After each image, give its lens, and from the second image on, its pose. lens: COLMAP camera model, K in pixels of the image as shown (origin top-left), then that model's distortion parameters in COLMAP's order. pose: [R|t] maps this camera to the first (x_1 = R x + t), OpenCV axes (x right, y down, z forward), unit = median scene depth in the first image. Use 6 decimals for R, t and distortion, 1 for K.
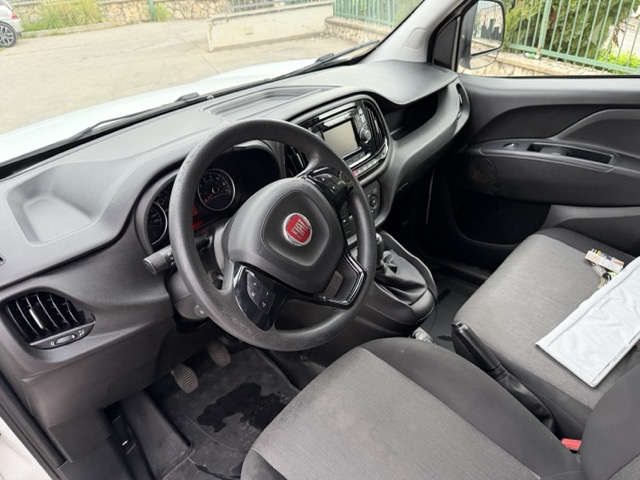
lens RADIAL K [[457.8, 0, 317.4], [0, 457.8, 240.8], [0, 0, 1]] dist [0.045923, -0.078058]
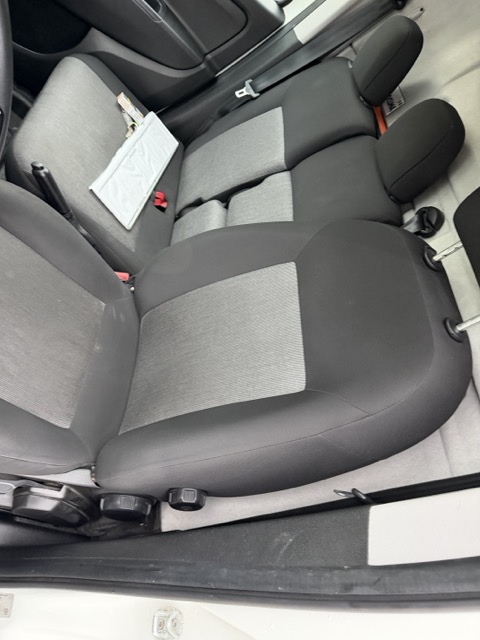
lens RADIAL K [[457.8, 0, 237.8], [0, 457.8, 318.8], [0, 0, 1]] dist [0.045923, -0.078058]
pose [[0.511147, -0.162640, 0.843965, -0.270447], [-0.376291, 0.840480, 0.389870, -0.063969], [-0.772744, -0.516857, 0.368409, 0.126713]]
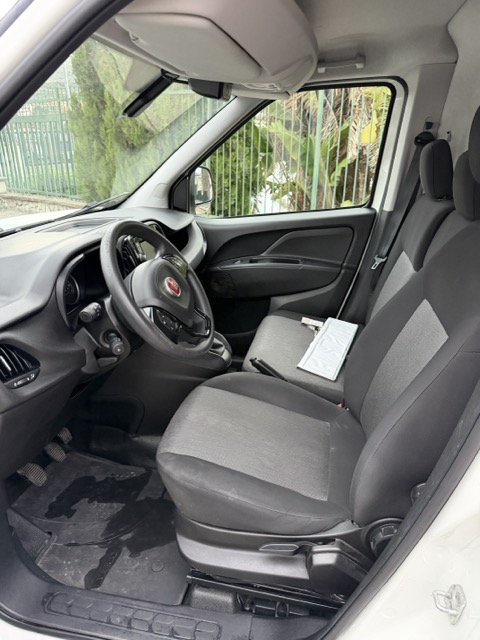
lens RADIAL K [[457.8, 0, 237.8], [0, 457.8, 318.8], [0, 0, 1]] dist [0.045923, -0.078058]
pose [[0.864595, -0.118012, 0.488414, -0.356178], [0.211114, 0.967387, -0.139973, 0.197063], [-0.455967, 0.224131, 0.861312, -0.230244]]
